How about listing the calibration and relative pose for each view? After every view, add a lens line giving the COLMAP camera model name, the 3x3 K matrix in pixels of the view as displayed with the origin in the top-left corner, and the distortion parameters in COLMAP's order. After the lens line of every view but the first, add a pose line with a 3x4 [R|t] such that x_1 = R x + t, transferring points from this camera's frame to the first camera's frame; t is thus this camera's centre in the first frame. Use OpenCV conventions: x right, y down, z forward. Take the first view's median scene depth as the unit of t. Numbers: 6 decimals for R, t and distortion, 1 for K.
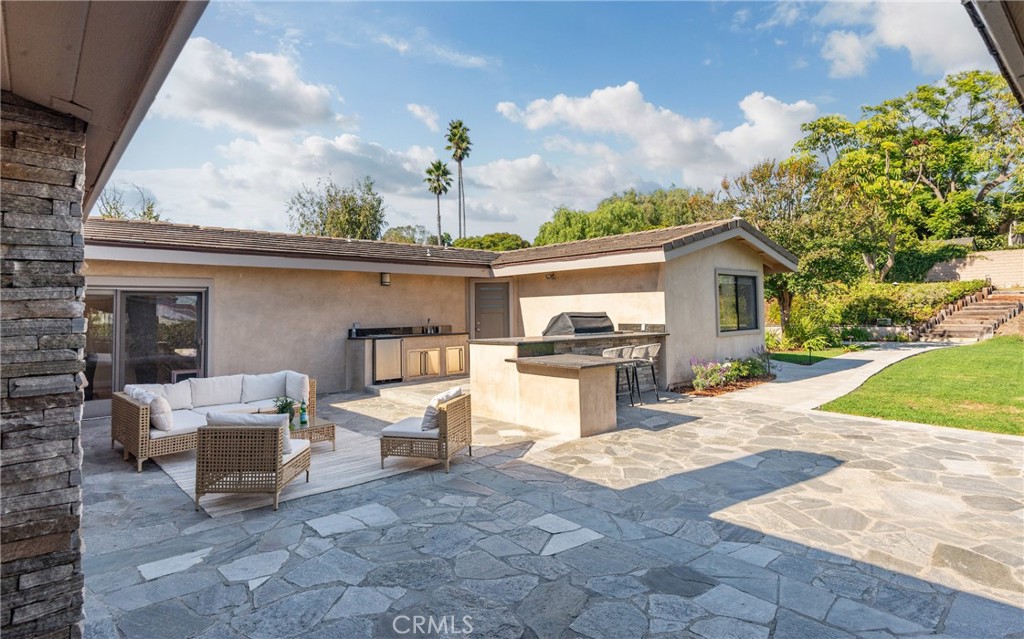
lens RADIAL K [[544.1, 0, 514.2], [0, 544.1, 282.6], [0, 0, 1]] dist [-0.001304, -0.000280]
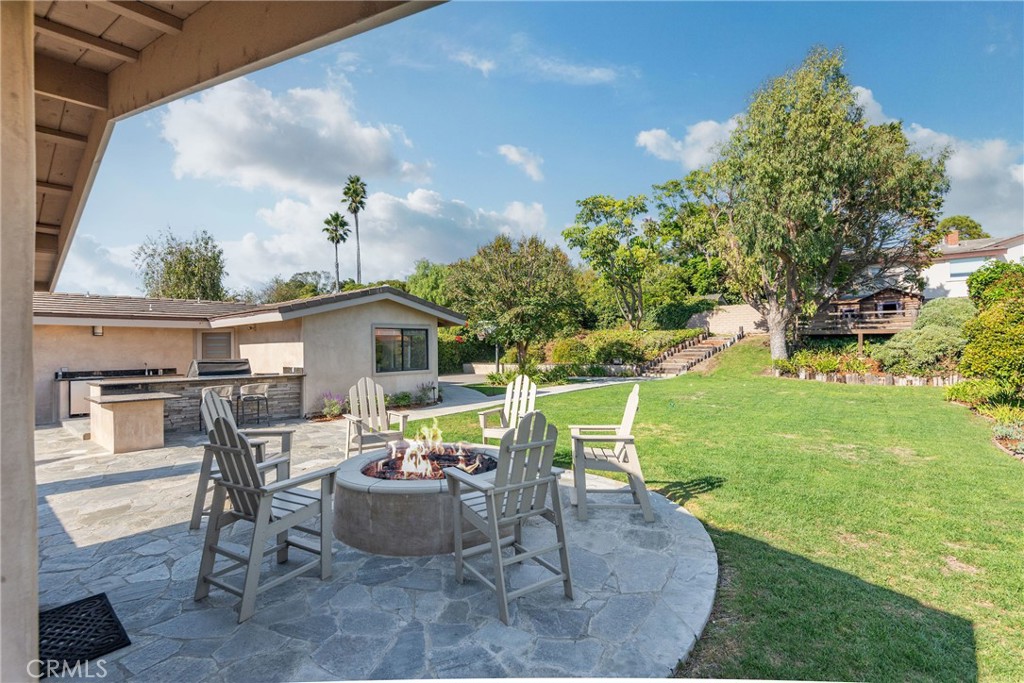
lens RADIAL K [[489.5, 0, 512.0], [0, 489.5, 341.5], [0, 0, 1]] dist [0.001417, 0.000026]
pose [[0.991105, 0.001556, 0.133073, 0.269005], [-0.006612, 0.999273, 0.037559, -0.014728], [-0.132917, -0.038105, 0.990394, -0.099383]]
